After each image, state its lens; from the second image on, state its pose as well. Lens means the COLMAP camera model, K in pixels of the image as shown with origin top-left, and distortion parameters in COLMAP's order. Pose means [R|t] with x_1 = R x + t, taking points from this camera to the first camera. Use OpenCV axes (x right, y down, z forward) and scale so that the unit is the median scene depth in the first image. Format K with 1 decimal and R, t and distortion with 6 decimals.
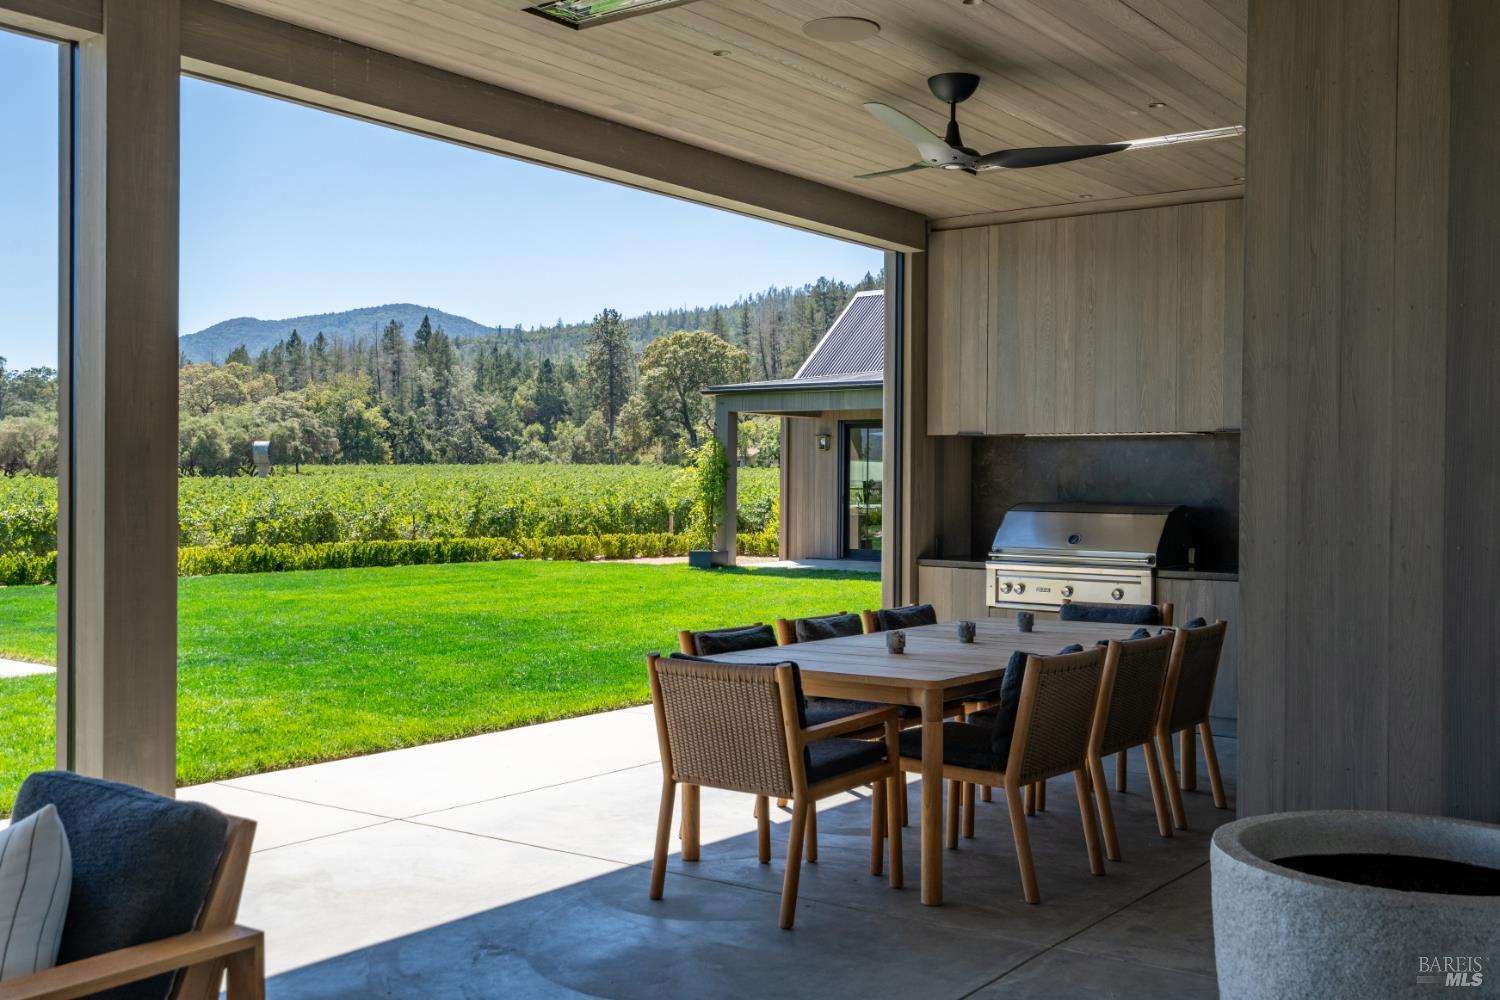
lens RADIAL K [[1505.8, 0, 750.0], [0, 1505.8, 500.0], [0, 0, 1]] dist [0.043290, 0.002823]
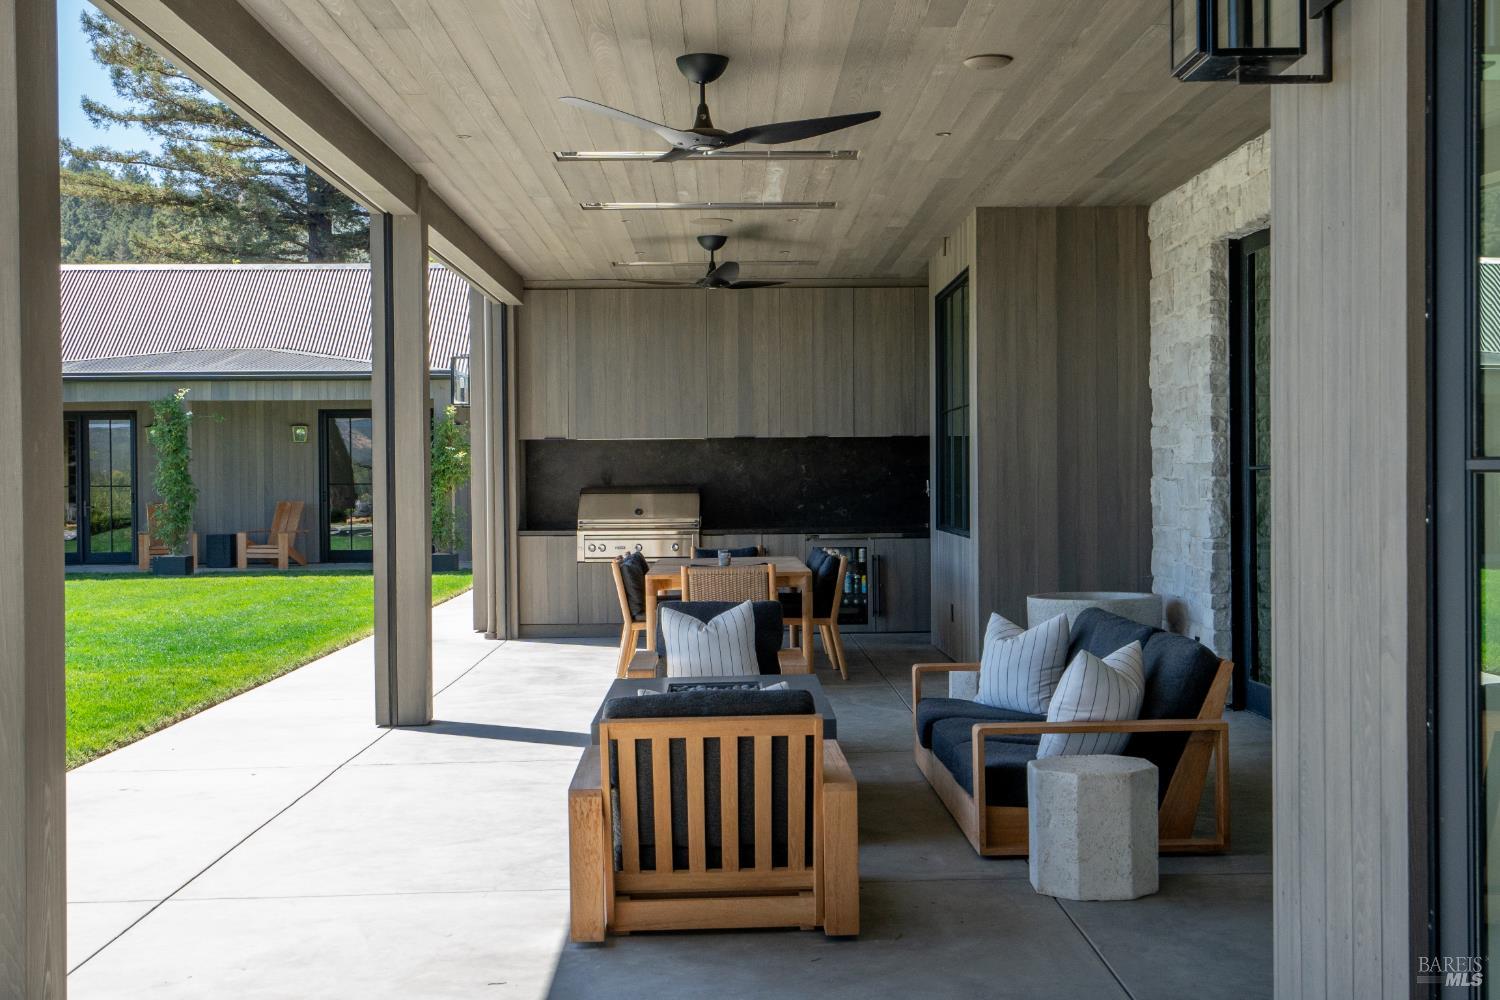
lens RADIAL K [[1907.3, 0, 750.0], [0, 1907.3, 500.0], [0, 0, 1]] dist [0.120266, -0.000007]
pose [[0.798304, -0.022134, 0.601848, -0.786589], [0.021680, 0.999733, 0.008010, 0.002121], [-0.601865, 0.006654, 0.798570, -0.519735]]
